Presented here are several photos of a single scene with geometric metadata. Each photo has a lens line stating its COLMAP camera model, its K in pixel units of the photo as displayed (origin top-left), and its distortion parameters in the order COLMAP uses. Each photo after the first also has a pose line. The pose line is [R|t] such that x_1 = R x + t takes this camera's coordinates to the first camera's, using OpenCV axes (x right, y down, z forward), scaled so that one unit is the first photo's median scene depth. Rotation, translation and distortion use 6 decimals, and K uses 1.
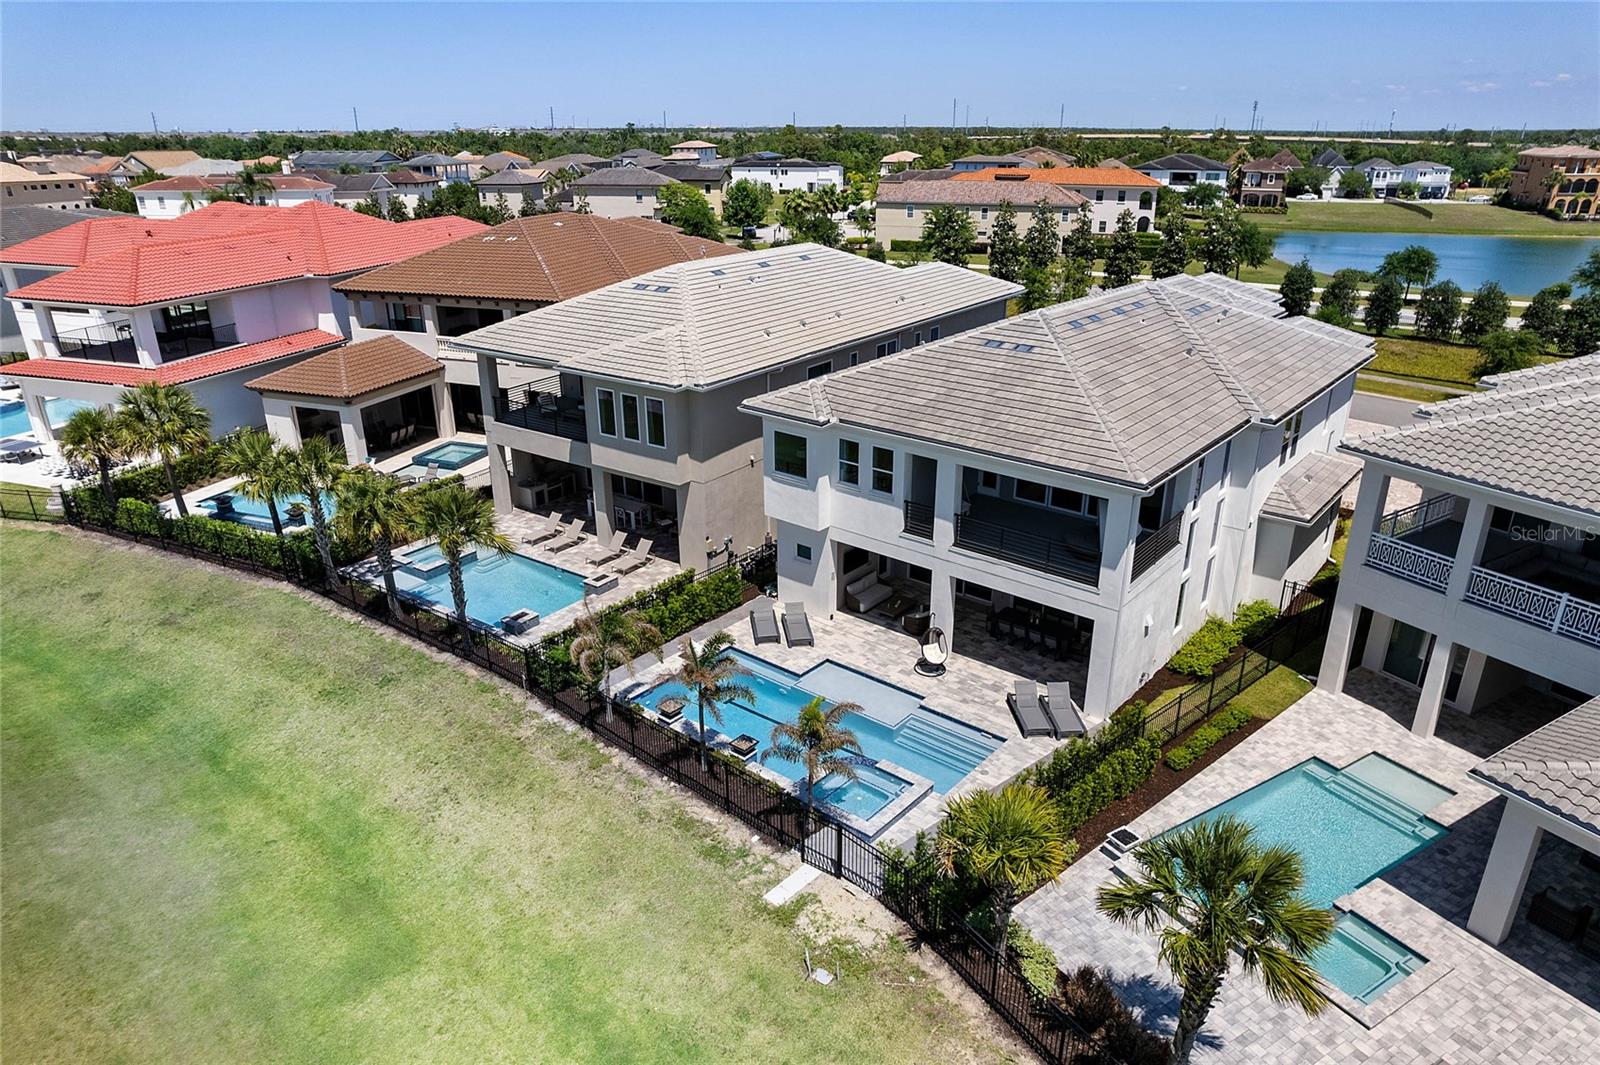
lens RADIAL K [[1018.7, 0, 790.5], [0, 1018.7, 537.8], [0, 0, 1]] dist [-0.079340, 0.070356]
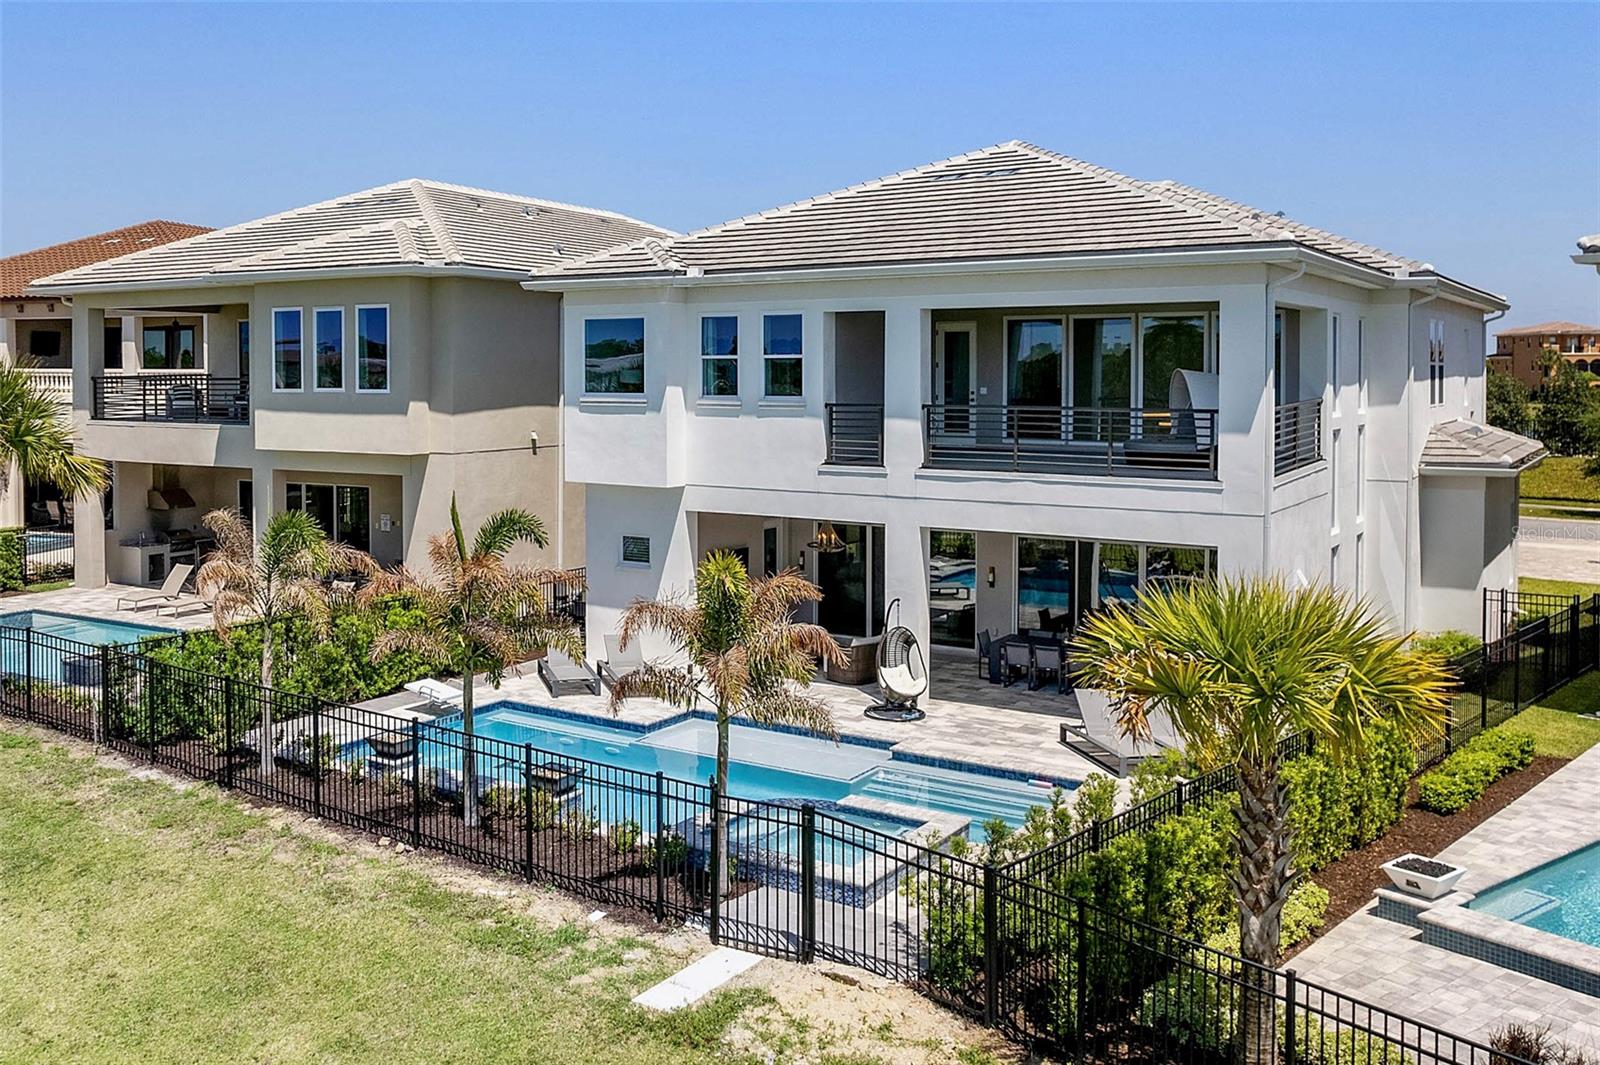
lens RADIAL K [[1444.6, 0, 615.6], [0, 1444.6, 406.7], [0, 0, 1]] dist [-0.059547, 0.004614]
pose [[0.998229, -0.000017, 0.059489, -0.049907], [0.021264, 0.934038, -0.356541, 0.246365], [-0.055559, 0.357174, 0.932384, 0.274454]]
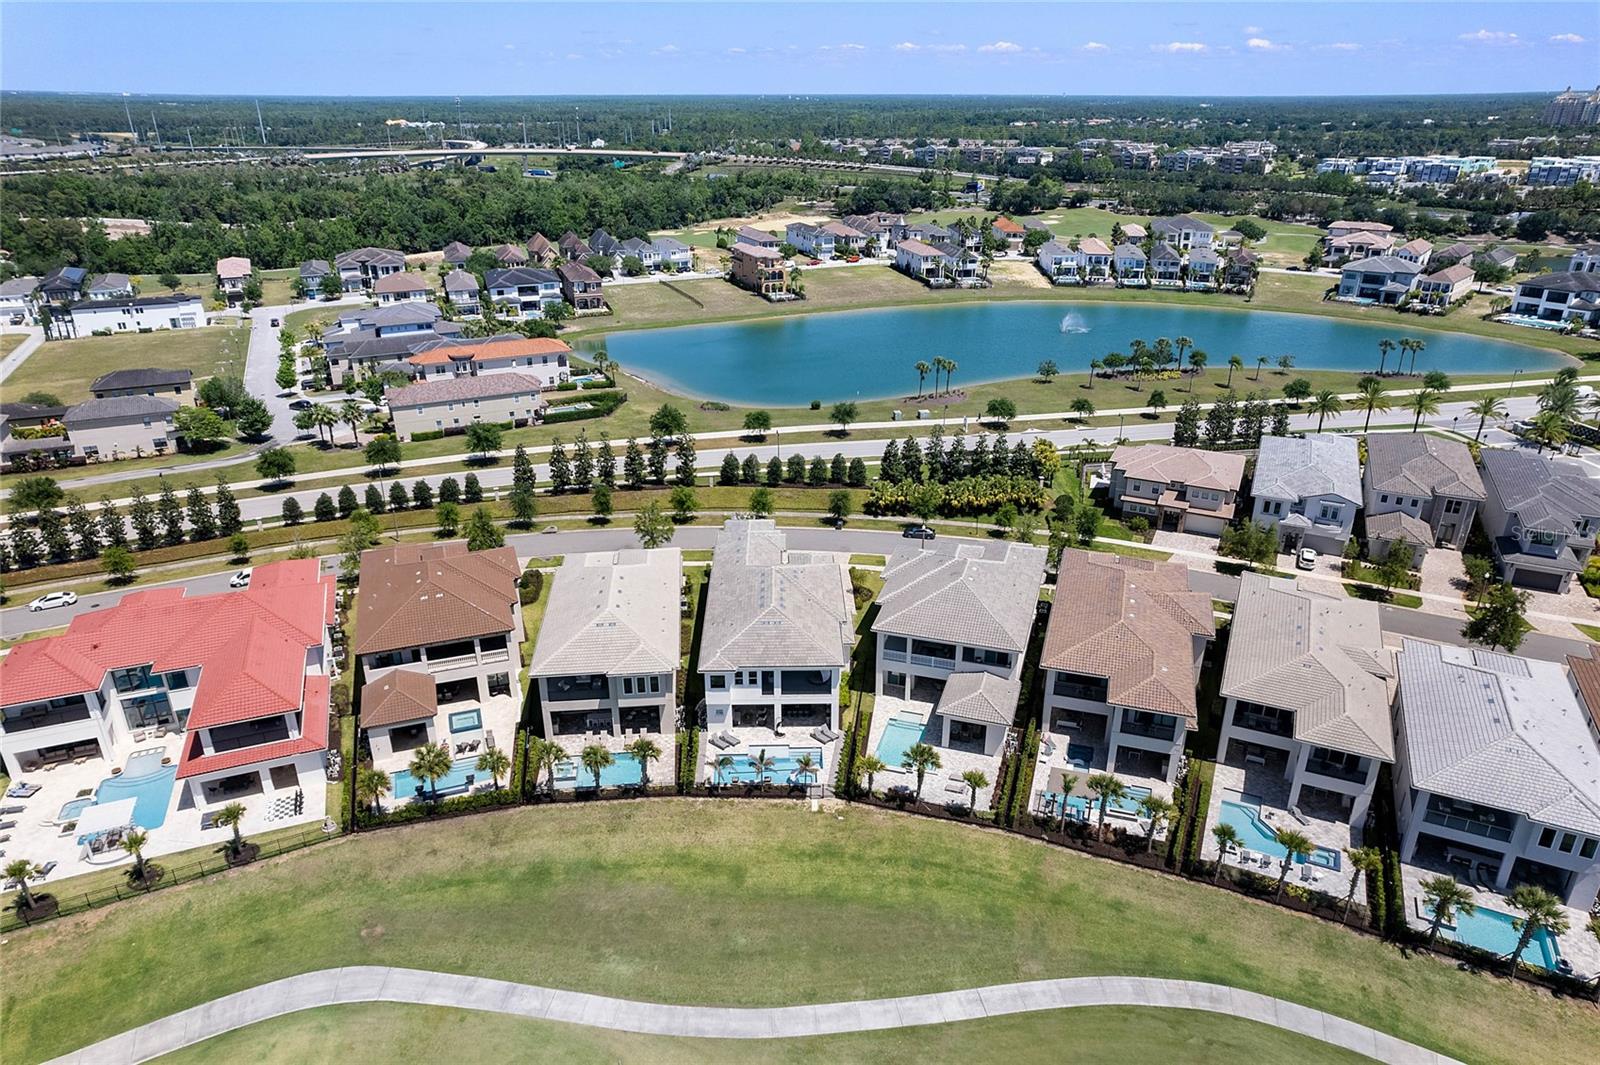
lens RADIAL K [[1032.5, 0, 808.7], [0, 1032.5, 530.5], [0, 0, 1]] dist [-0.048165, 0.069495]
pose [[0.743567, -0.255277, 0.618014, -1.561352], [0.244635, 0.964036, 0.103870, -0.766789], [-0.622303, 0.073953, 0.779275, -1.500298]]
